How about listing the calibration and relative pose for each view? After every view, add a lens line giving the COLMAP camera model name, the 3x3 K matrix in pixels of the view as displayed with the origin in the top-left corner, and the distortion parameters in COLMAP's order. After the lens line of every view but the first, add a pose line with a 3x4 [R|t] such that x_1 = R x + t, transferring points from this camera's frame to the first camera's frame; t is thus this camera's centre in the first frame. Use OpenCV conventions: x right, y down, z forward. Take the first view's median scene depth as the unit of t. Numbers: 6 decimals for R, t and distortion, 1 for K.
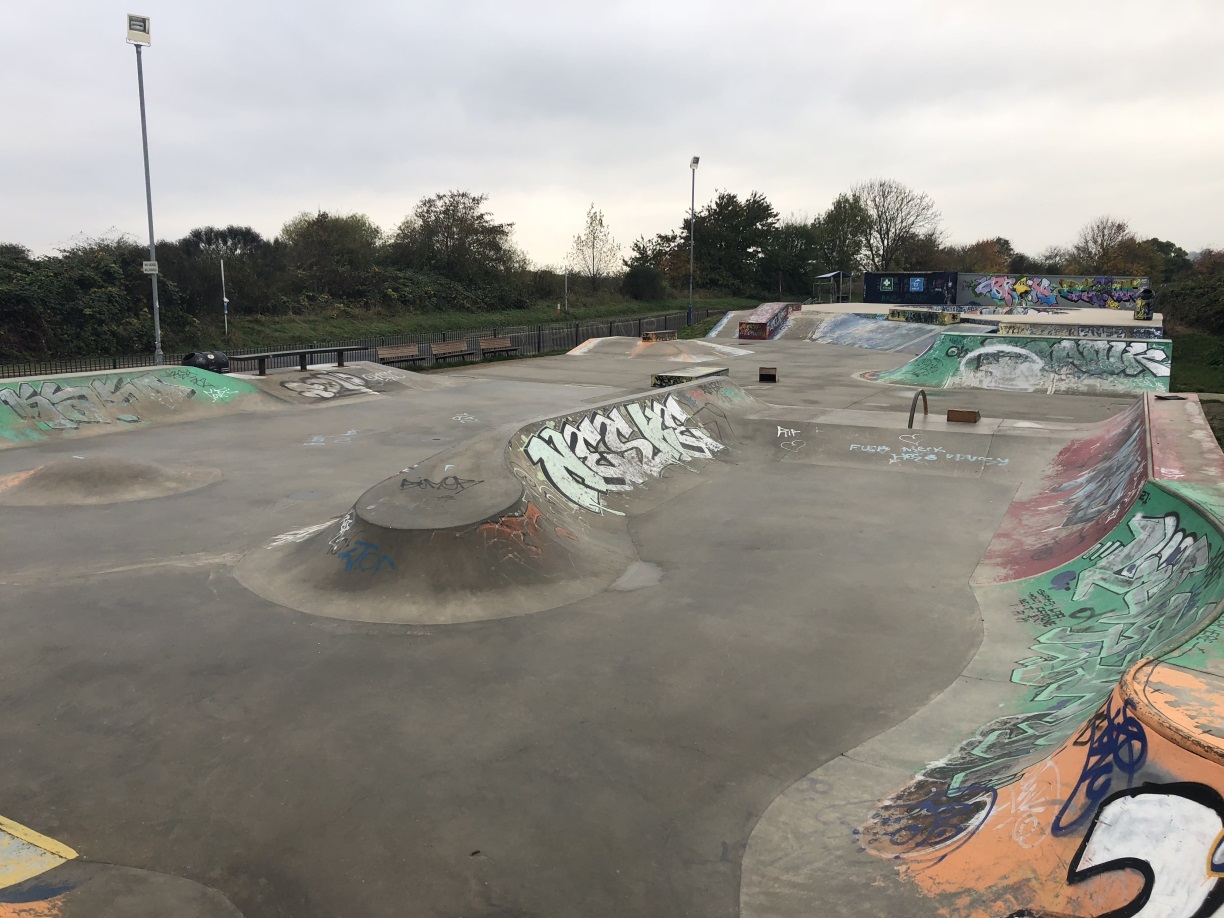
lens RADIAL K [[997.6, 0, 600.1], [0, 997.6, 457.9], [0, 0, 1]] dist [0.036169, -0.031982]
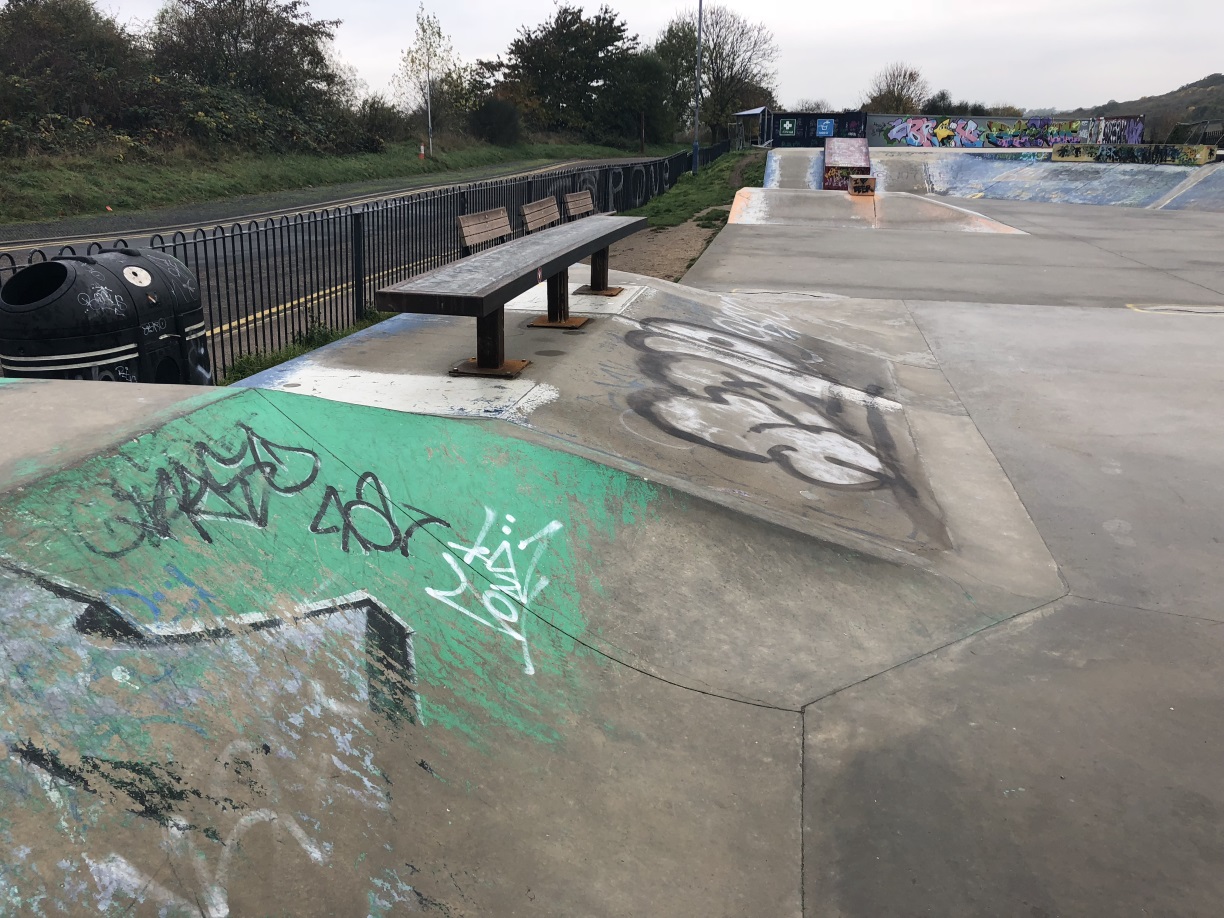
lens RADIAL K [[997.6, 0, 615.9], [0, 997.6, 447.8], [0, 0, 1]] dist [0.036169, -0.031982]
pose [[0.951626, -0.085709, 0.295063, -0.181739], [0.048810, 0.990281, 0.130233, -0.044745], [-0.303358, -0.109531, 0.946561, 0.388377]]
